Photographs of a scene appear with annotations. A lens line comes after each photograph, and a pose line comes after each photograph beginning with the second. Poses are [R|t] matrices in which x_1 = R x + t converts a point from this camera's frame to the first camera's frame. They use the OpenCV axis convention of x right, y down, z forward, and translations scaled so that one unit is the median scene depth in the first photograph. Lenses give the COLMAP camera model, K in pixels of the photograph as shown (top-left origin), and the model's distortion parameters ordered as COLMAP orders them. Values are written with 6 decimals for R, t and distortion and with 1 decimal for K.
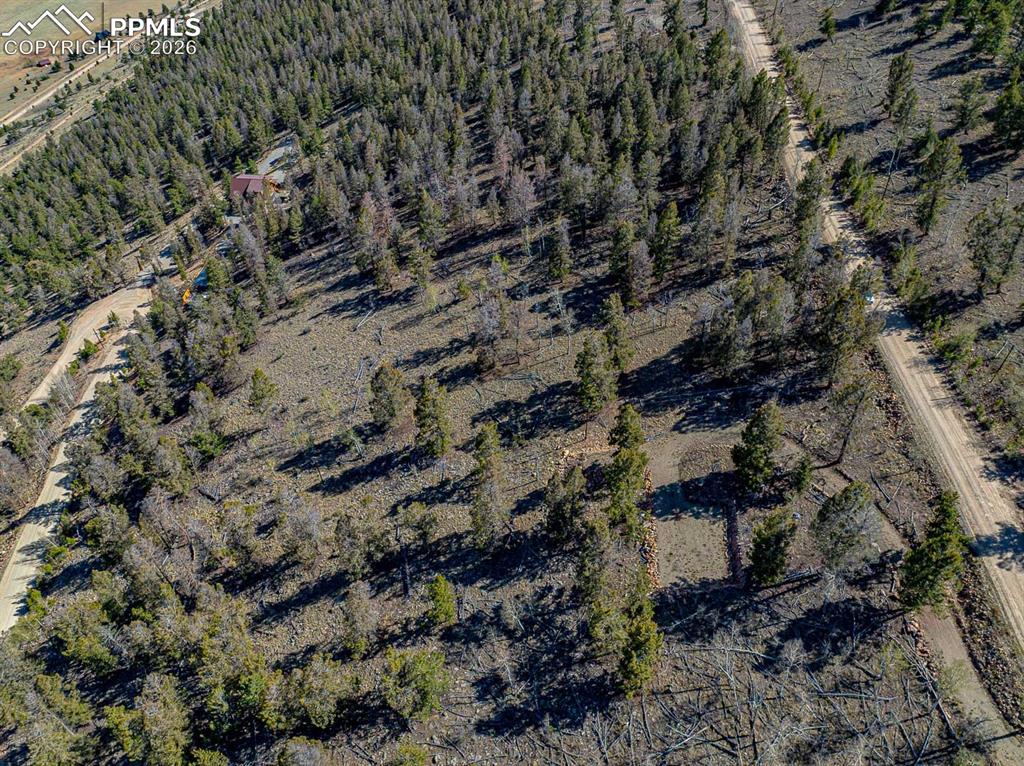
lens RADIAL K [[721.5, 0, 512.8], [0, 721.5, 383.7], [0, 0, 1]] dist [-0.045600, 0.014334]
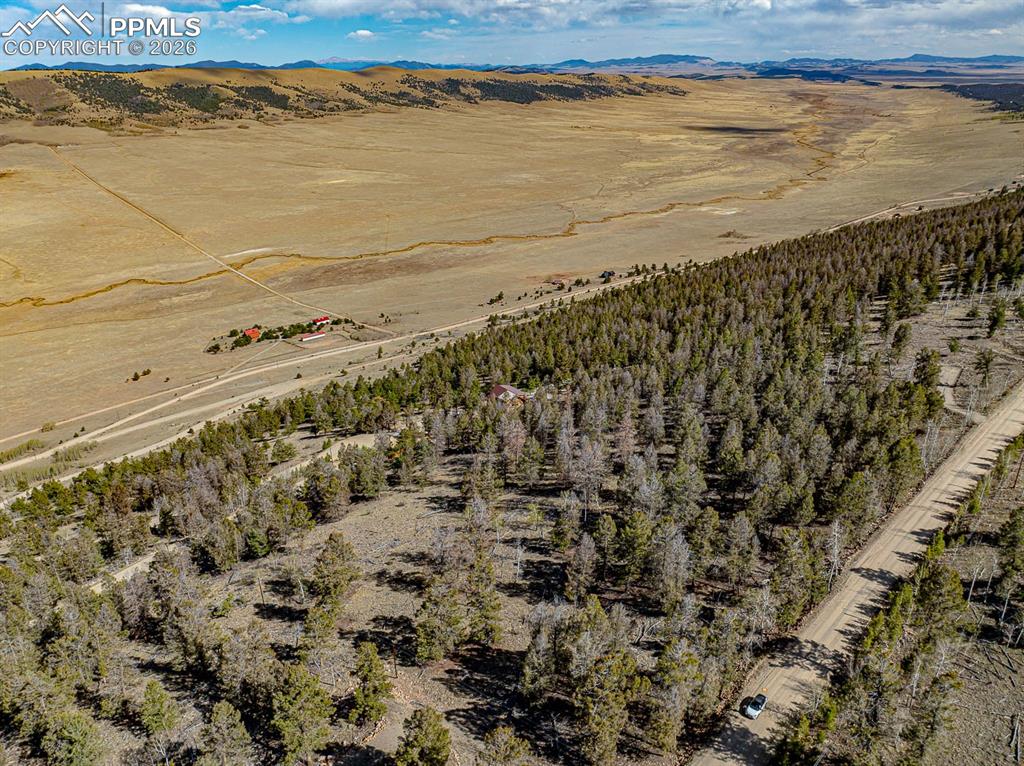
lens RADIAL K [[721.5, 0, 512.8], [0, 721.5, 383.7], [0, 0, 1]] dist [-0.045600, 0.014334]
pose [[0.747974, 0.286795, -0.598568, 0.594031], [-0.473197, 0.862805, -0.177909, -0.147548], [0.465424, 0.416312, 0.781067, 0.117580]]
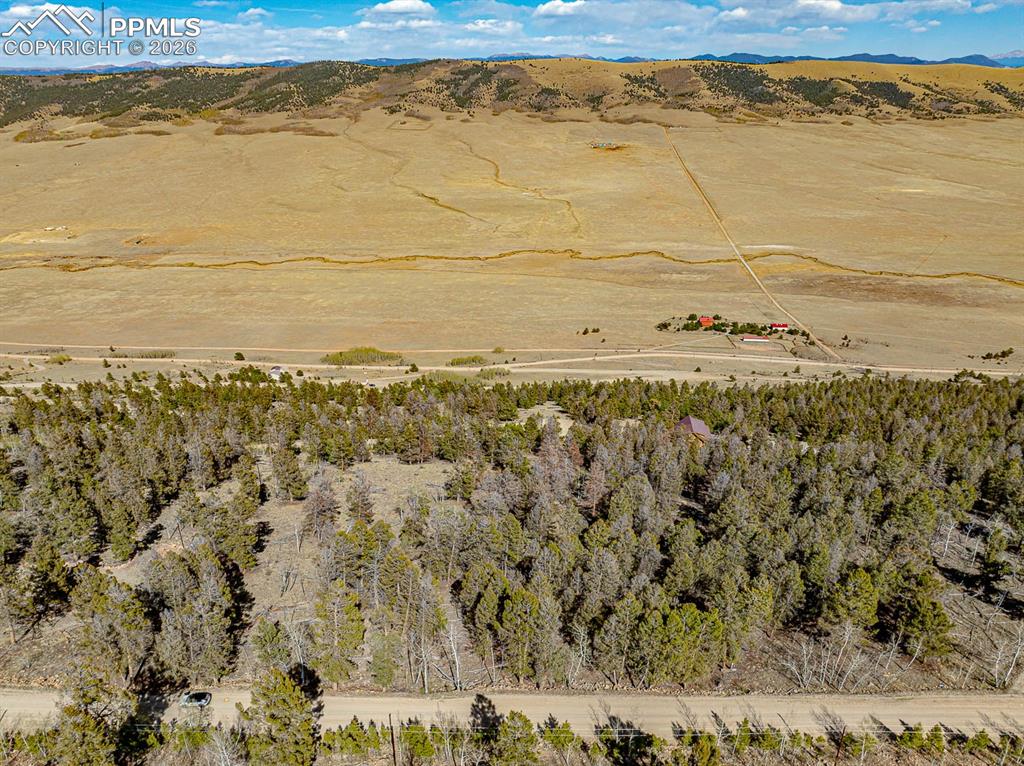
lens RADIAL K [[721.5, 0, 512.8], [0, 721.5, 383.7], [0, 0, 1]] dist [-0.045600, 0.014334]
pose [[0.046811, 0.429107, -0.902040, 0.972365], [-0.694545, 0.663000, 0.279352, -0.749080], [0.717925, 0.613431, 0.329070, 0.698462]]
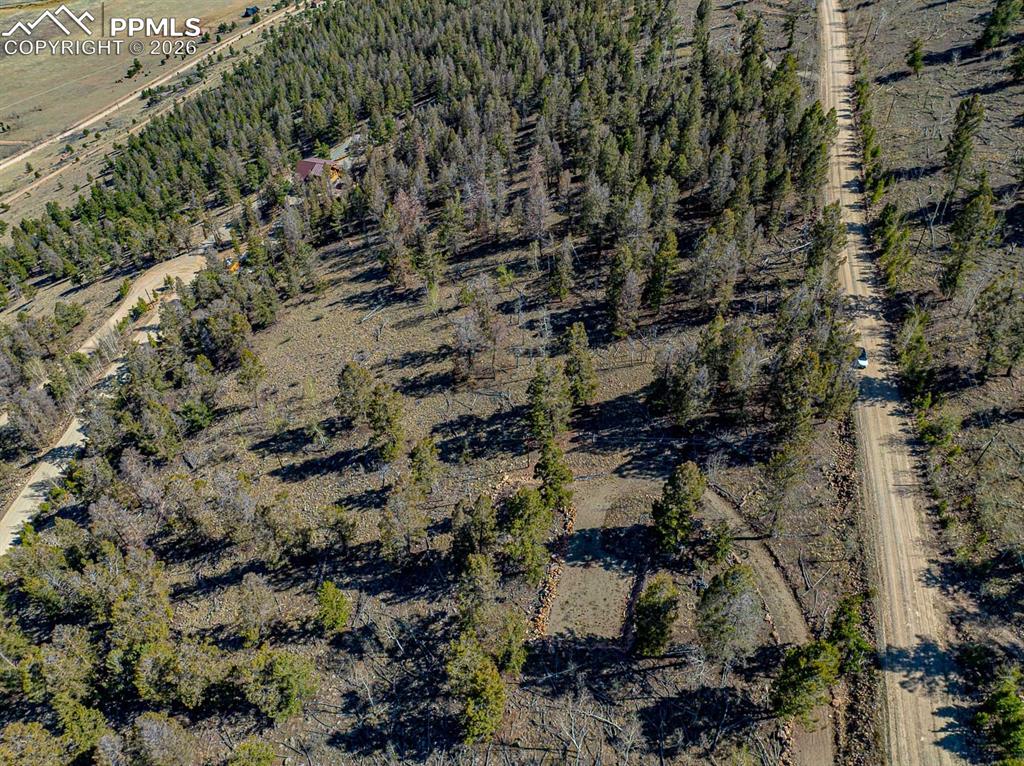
lens RADIAL K [[721.5, 0, 512.8], [0, 721.5, 383.7], [0, 0, 1]] dist [-0.045600, 0.014334]
pose [[0.980426, 0.138053, -0.140378, 0.172483], [-0.137726, 0.990397, 0.012095, -0.037207], [0.140700, 0.007476, 0.990024, 0.029051]]
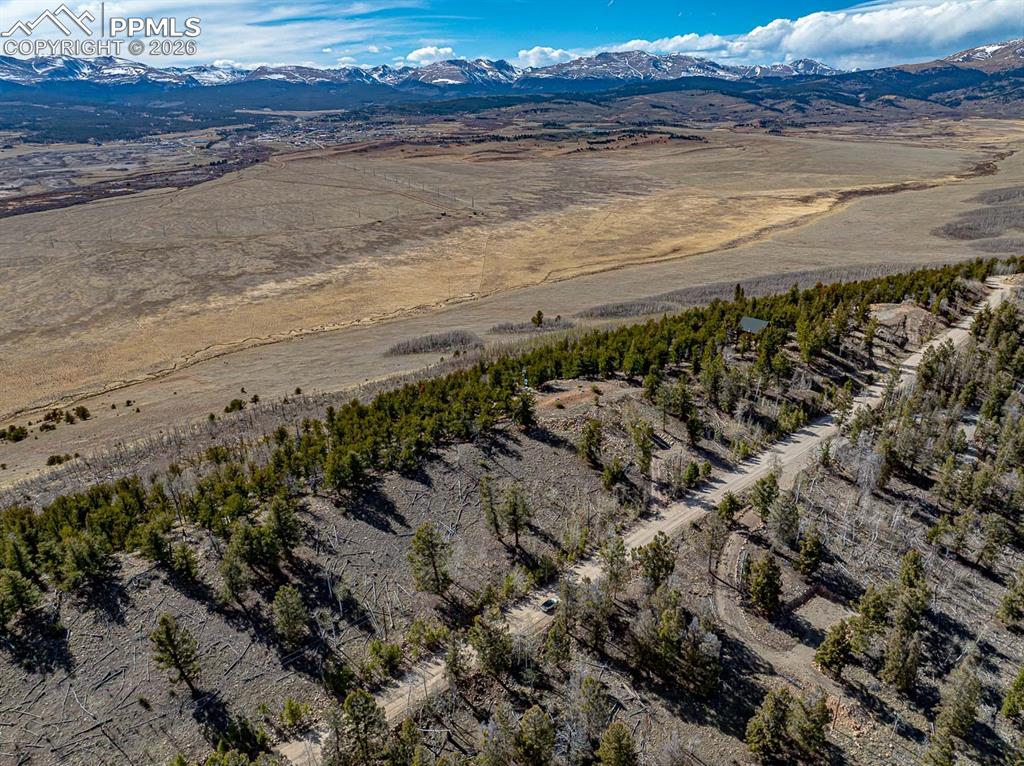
lens RADIAL K [[721.5, 0, 512.8], [0, 721.5, 383.7], [0, 0, 1]] dist [-0.045600, 0.014334]
pose [[-0.696840, -0.237612, 0.676724, -0.138686], [0.526001, 0.472119, 0.707408, -1.019248], [-0.487583, 0.848907, -0.204007, 0.867296]]
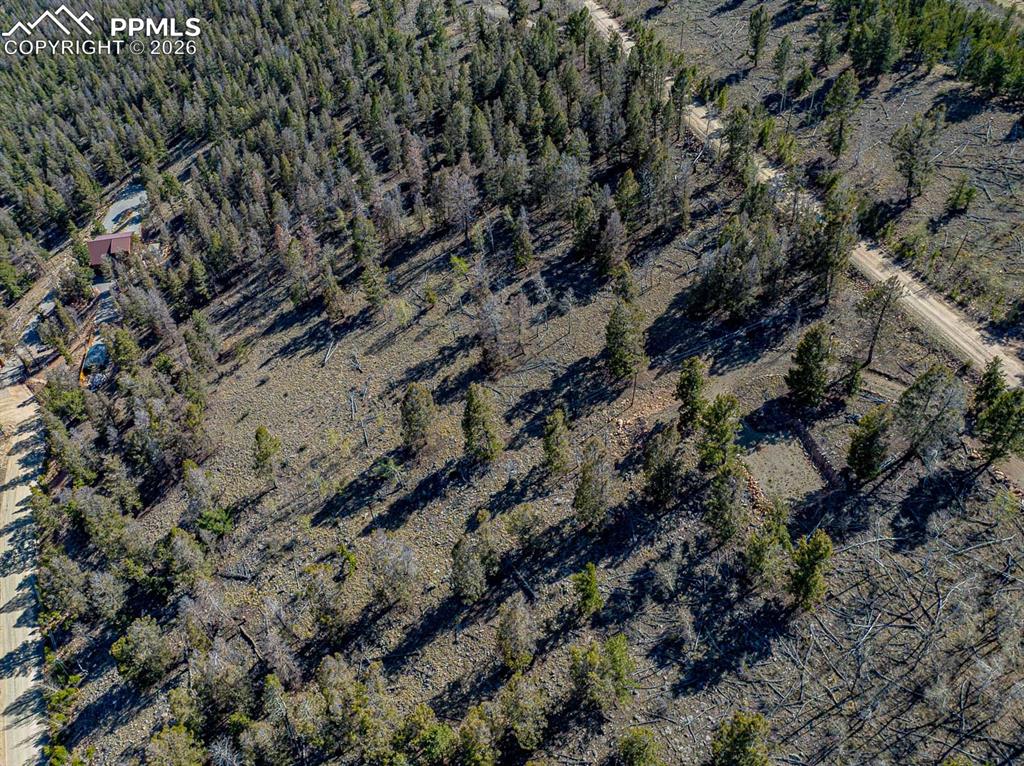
lens RADIAL K [[721.5, 0, 512.8], [0, 721.5, 383.7], [0, 0, 1]] dist [-0.045600, 0.014334]
pose [[0.938816, -0.243261, 0.243820, -0.260906], [0.244052, 0.969374, 0.027444, -0.019497], [-0.243029, 0.033740, 0.969432, 0.032928]]
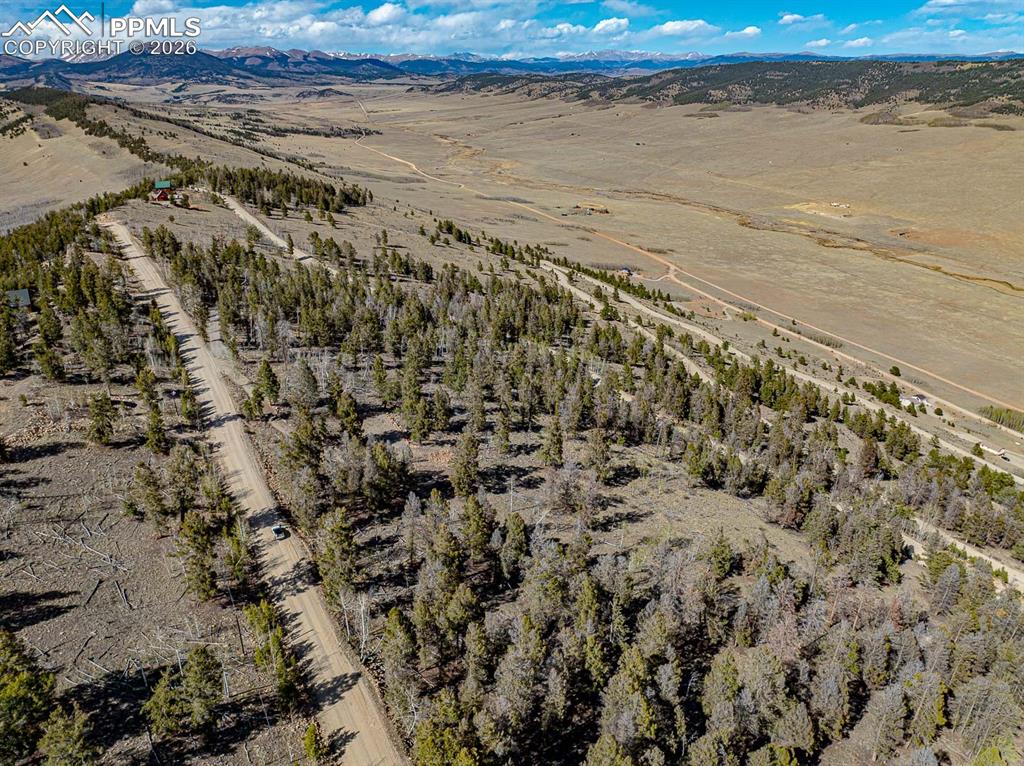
lens RADIAL K [[721.5, 0, 512.8], [0, 721.5, 383.7], [0, 0, 1]] dist [-0.045600, 0.014334]
pose [[-0.842589, 0.251185, -0.476393, 0.592197], [-0.355666, 0.404704, 0.842447, -1.135992], [0.404408, 0.879273, -0.251661, 1.098756]]
